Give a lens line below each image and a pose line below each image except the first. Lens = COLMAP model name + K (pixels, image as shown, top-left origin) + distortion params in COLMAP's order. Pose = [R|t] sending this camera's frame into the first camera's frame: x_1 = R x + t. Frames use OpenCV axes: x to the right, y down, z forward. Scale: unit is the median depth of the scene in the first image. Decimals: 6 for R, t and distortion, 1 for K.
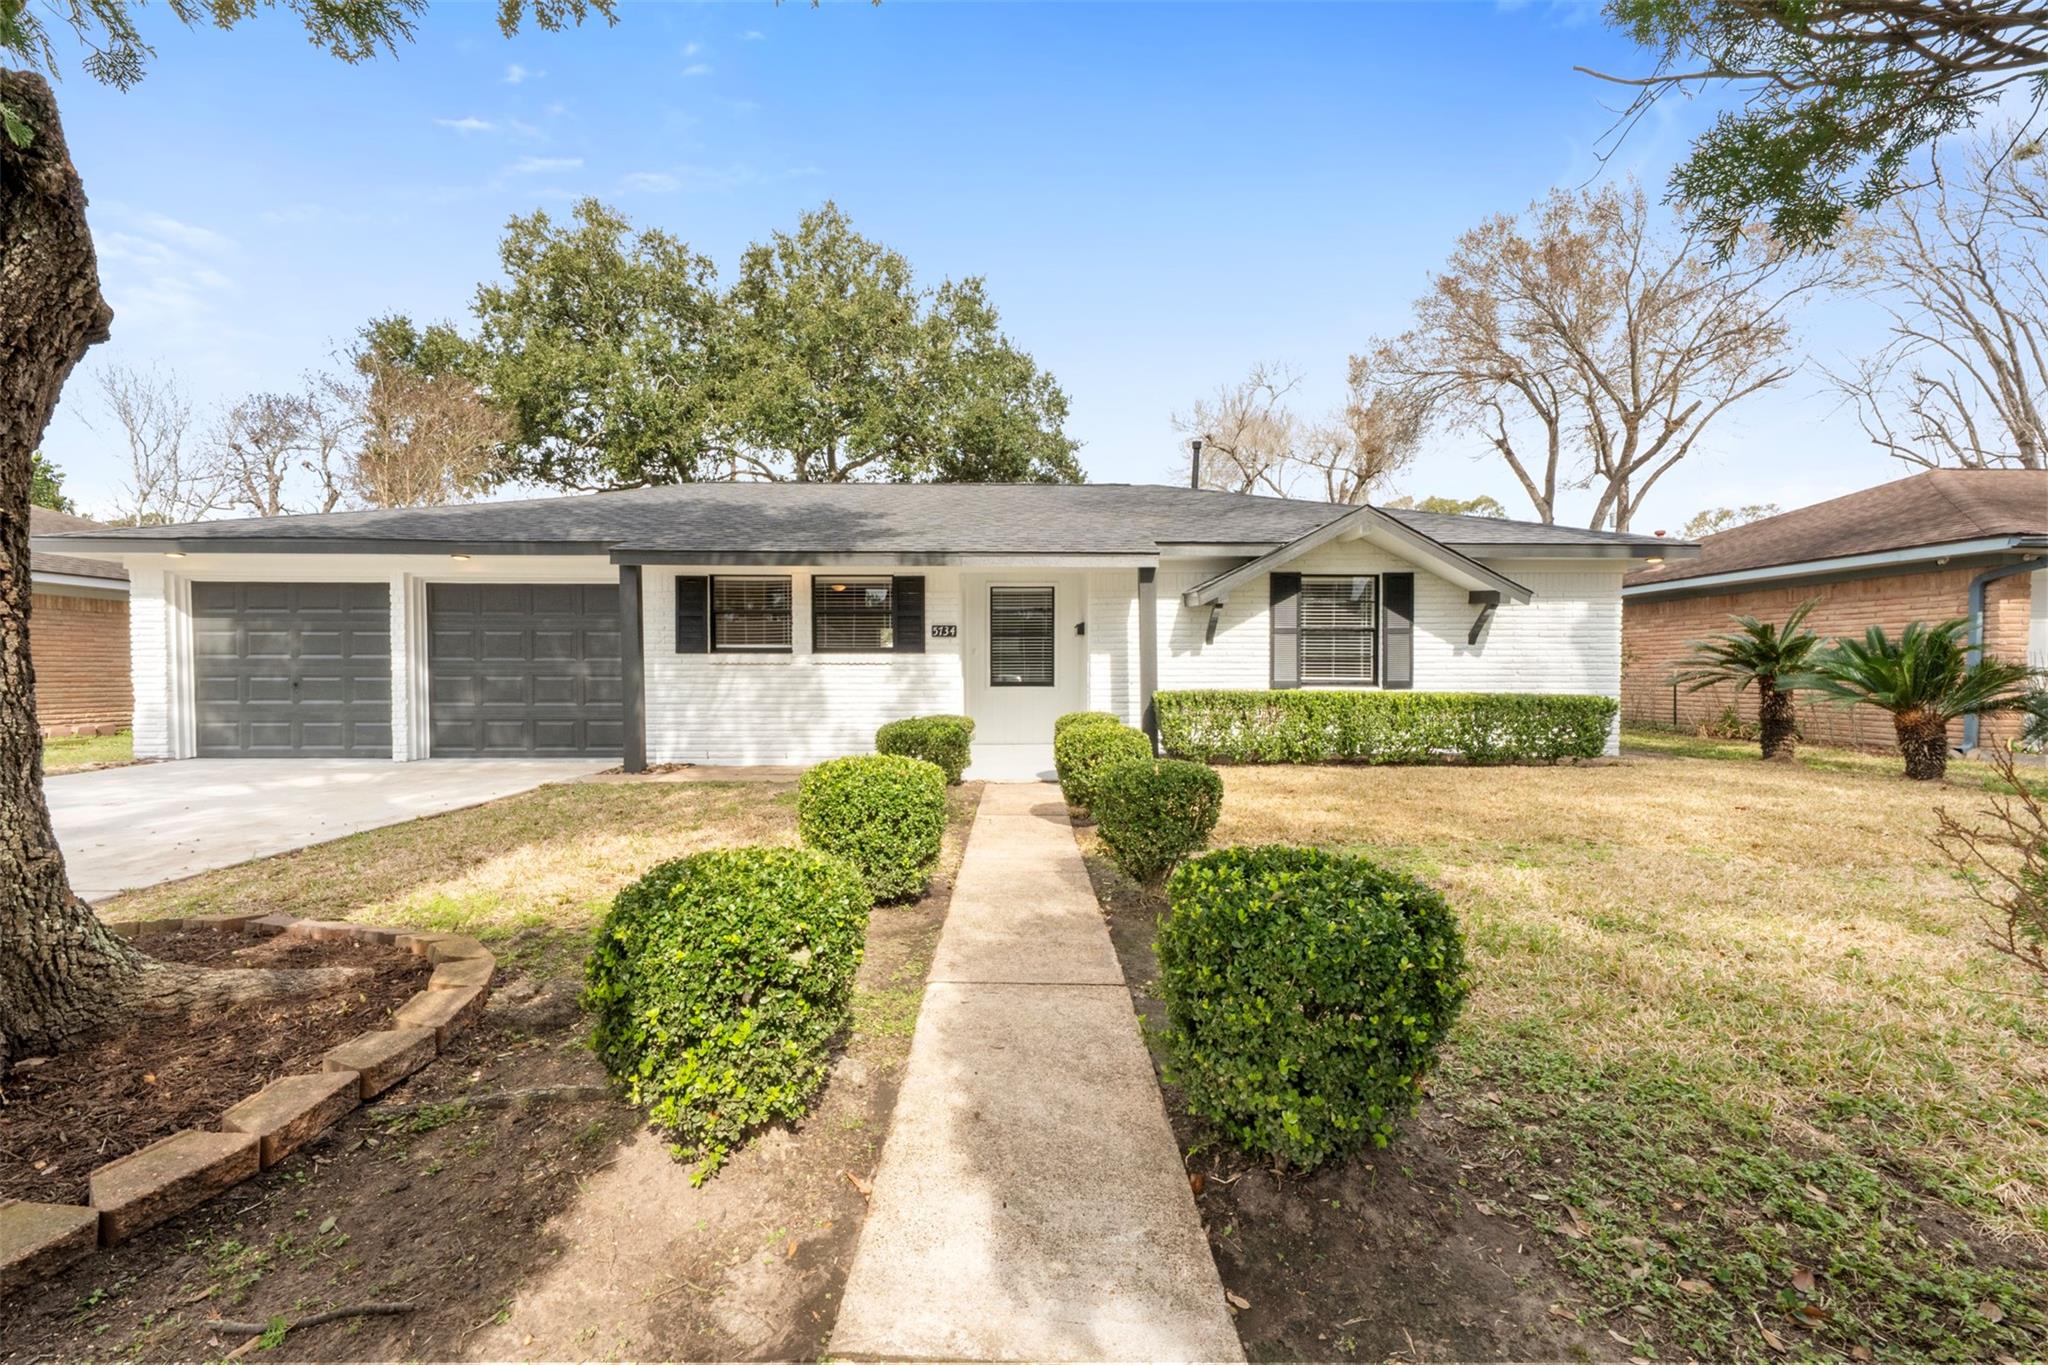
lens RADIAL K [[807.2, 0, 1030.2], [0, 807.2, 682.5], [0, 0, 1]] dist [0.003088, 0.000212]
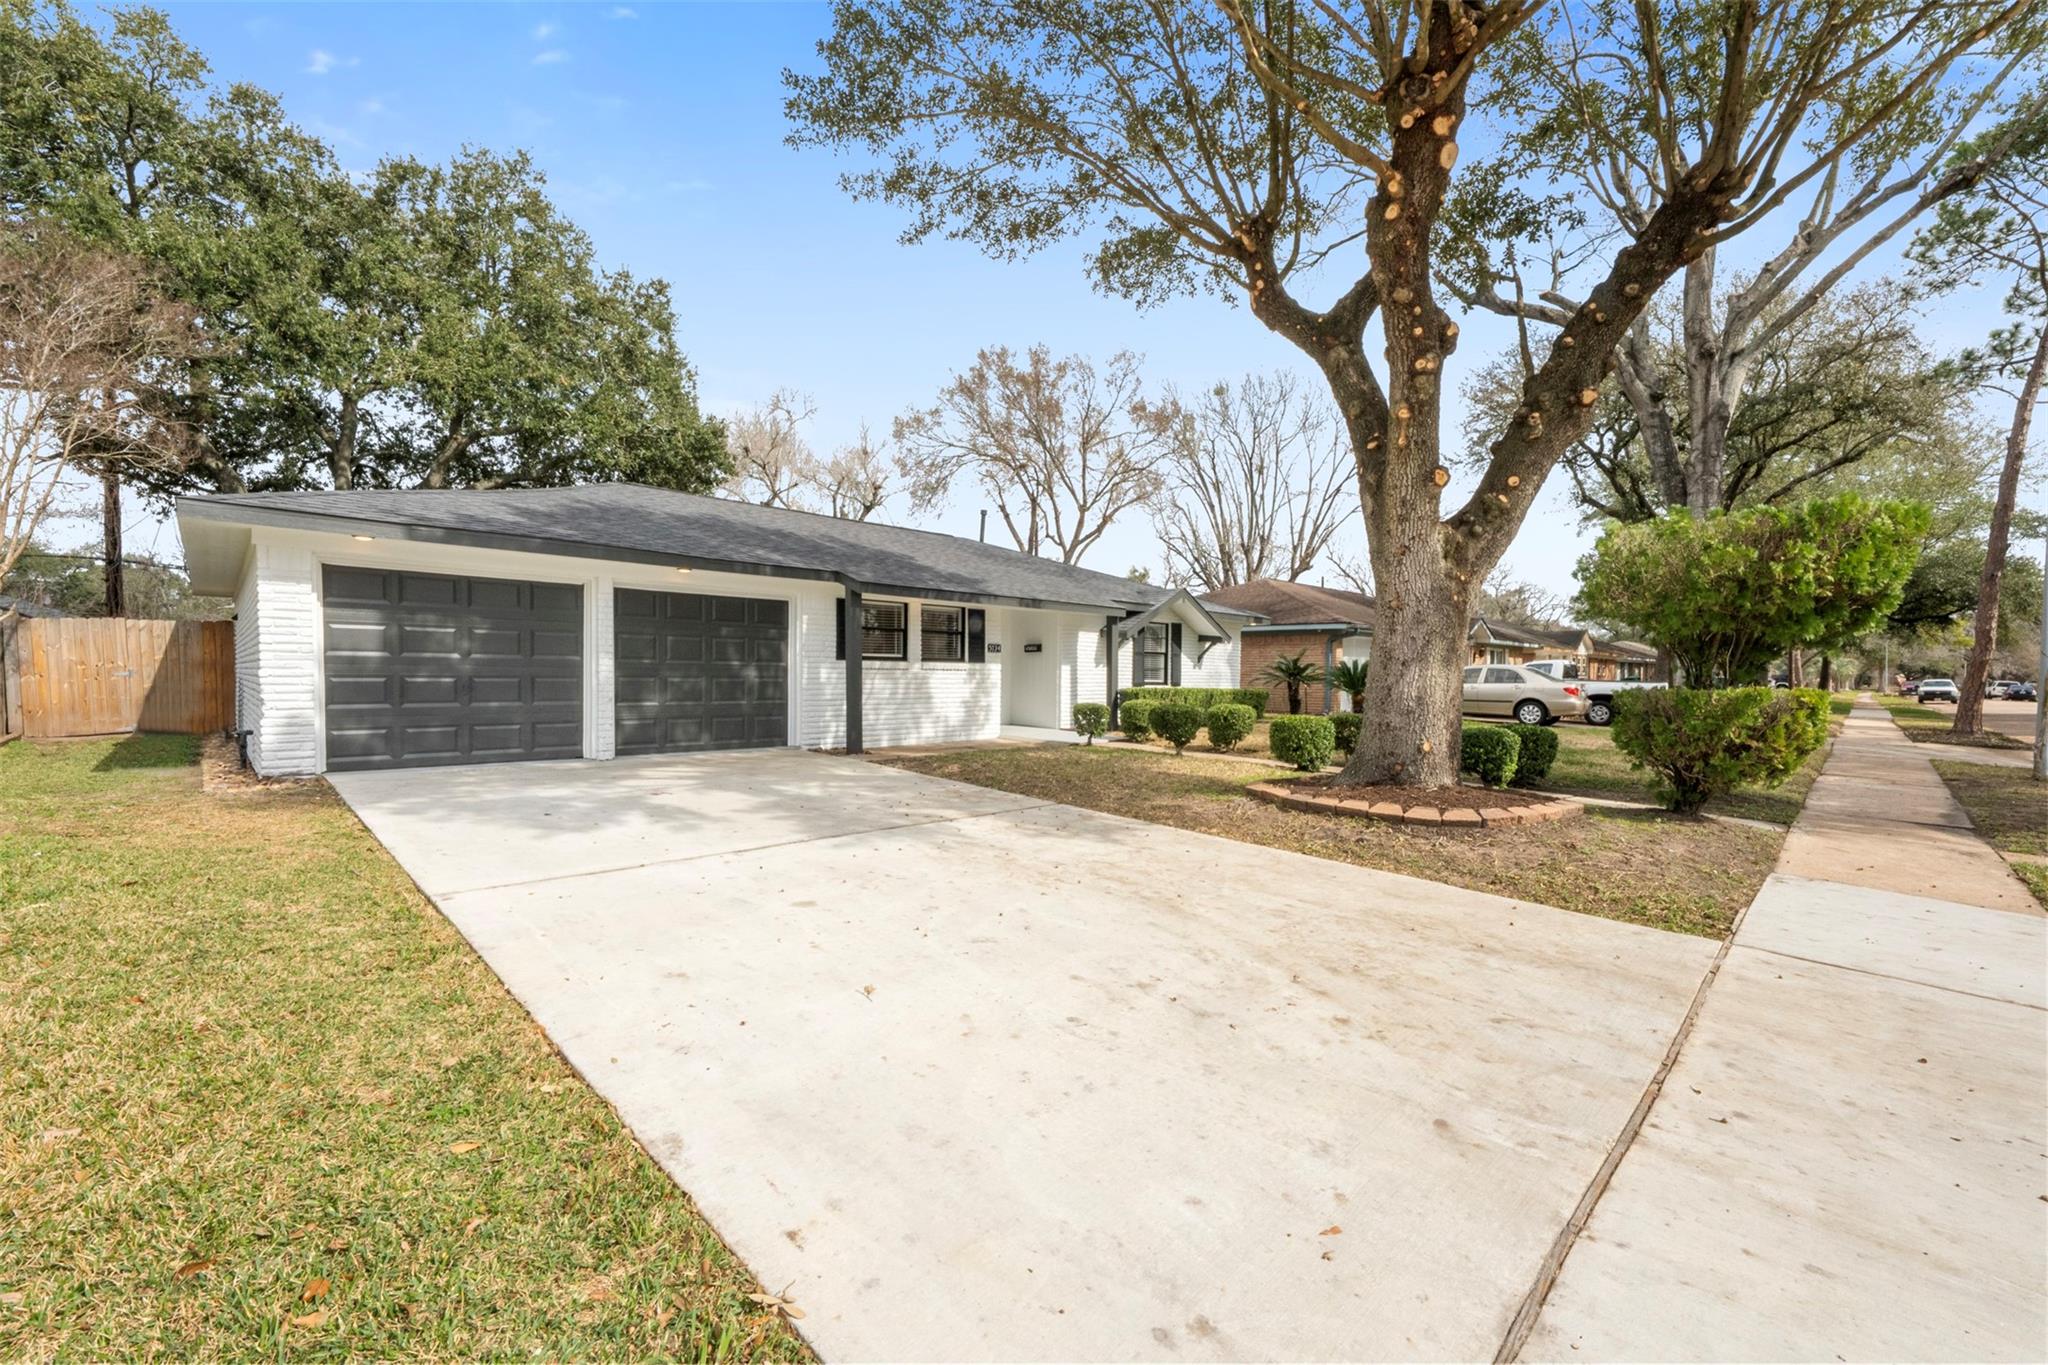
lens RADIAL K [[807.2, 0, 1019.5], [0, 807.2, 669.4], [0, 0, 1]] dist [0.003088, 0.000212]
pose [[0.731898, 0.010942, 0.681326, -1.058147], [-0.003620, 0.999919, -0.012170, -0.007562], [-0.681405, 0.006440, 0.731879, -0.104753]]
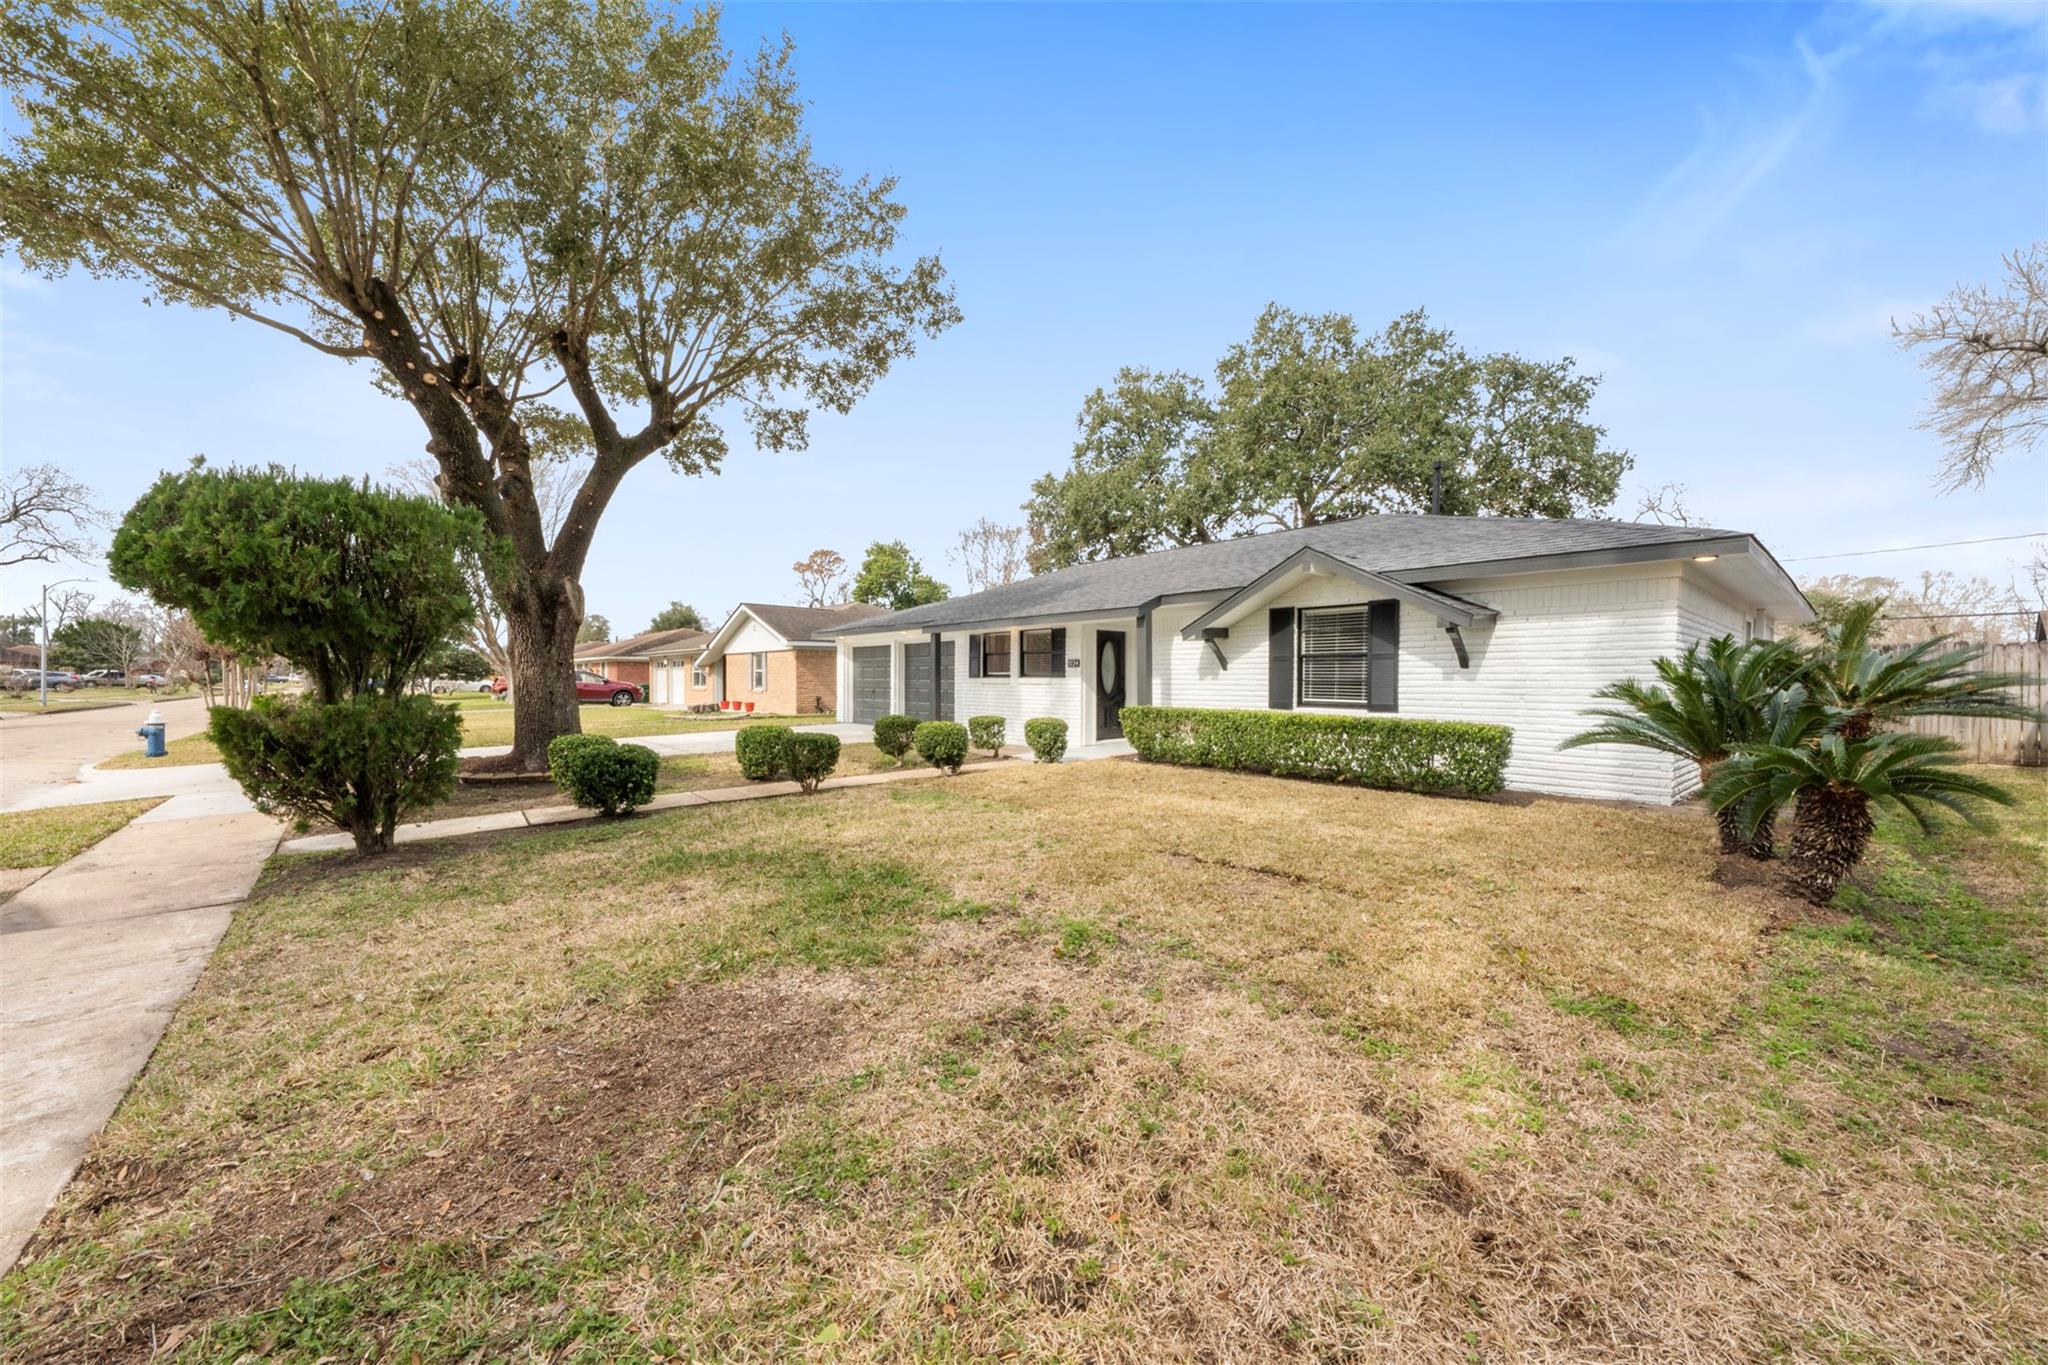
lens RADIAL K [[732.7, 0, 1010.6], [0, 732.7, 686.1], [0, 0, 1]] dist [-0.001145, -0.000650]
pose [[0.616680, 0.008557, -0.787167, 0.890785], [-0.020391, 0.999779, -0.005106, -0.011007], [0.786950, 0.019199, 0.616718, 0.057486]]
